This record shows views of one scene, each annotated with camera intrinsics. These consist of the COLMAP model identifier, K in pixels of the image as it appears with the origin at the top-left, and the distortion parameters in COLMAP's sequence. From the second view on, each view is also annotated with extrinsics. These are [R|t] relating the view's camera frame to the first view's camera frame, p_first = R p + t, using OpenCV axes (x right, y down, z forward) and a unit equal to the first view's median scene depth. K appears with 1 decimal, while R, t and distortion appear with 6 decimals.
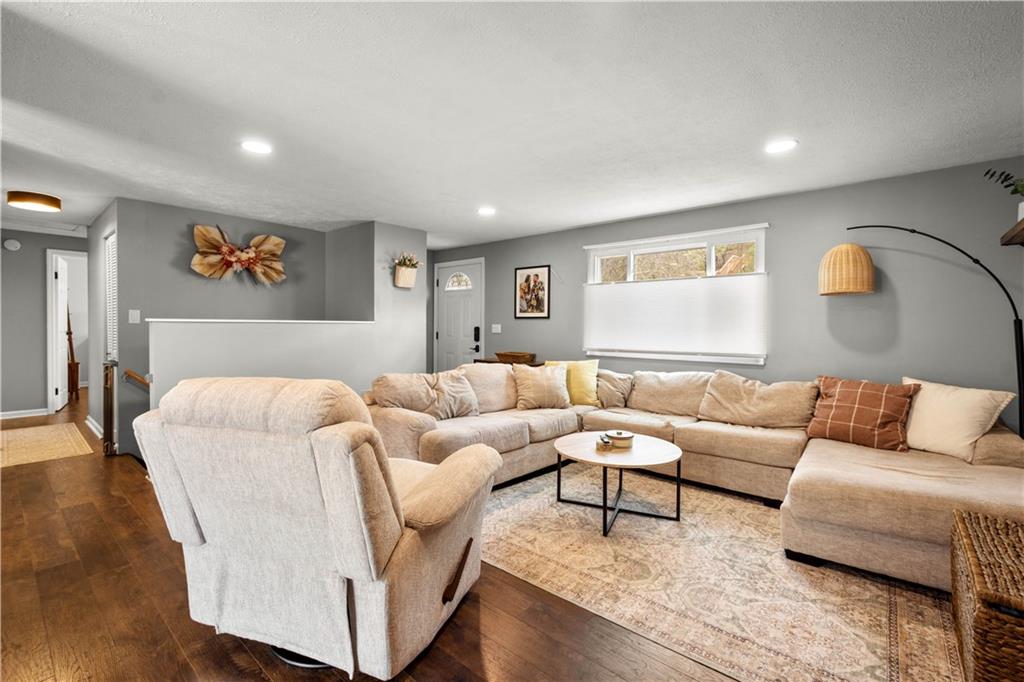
lens RADIAL K [[452.0, 0, 515.8], [0, 452.0, 336.3], [0, 0, 1]] dist [0.000907, 0.000481]
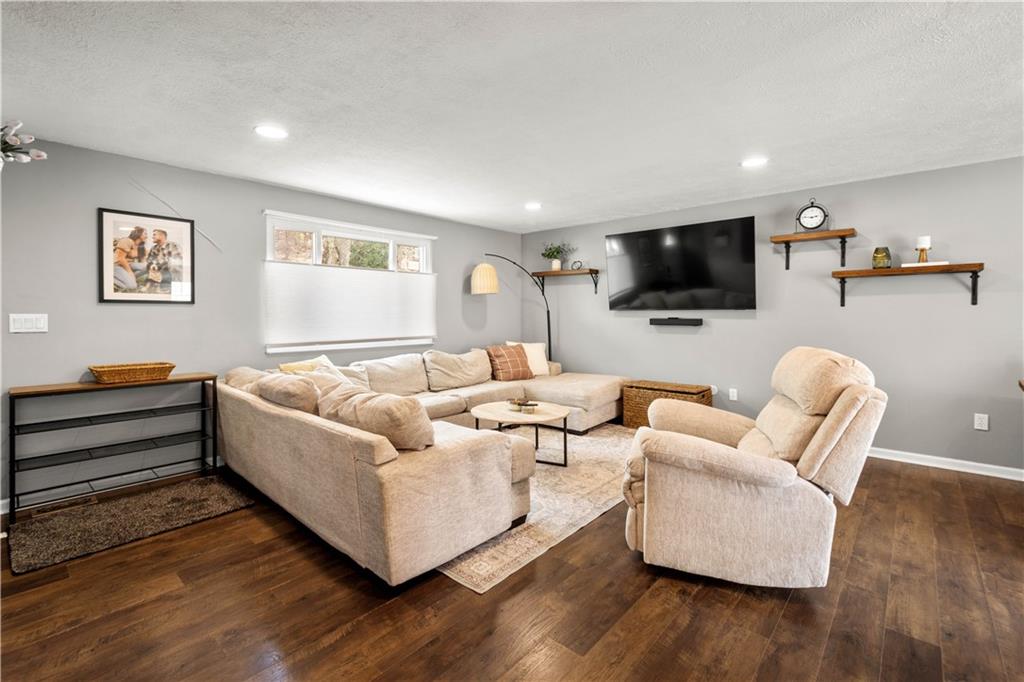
lens RADIAL K [[452.0, 0, 520.9], [0, 452.0, 318.0], [0, 0, 1]] dist [0.000907, 0.000481]
pose [[0.016005, -0.013006, 0.999787, -0.552402], [0.026665, 0.999565, 0.012576, -0.014901], [-0.999516, 0.026458, 0.016345, 0.518750]]
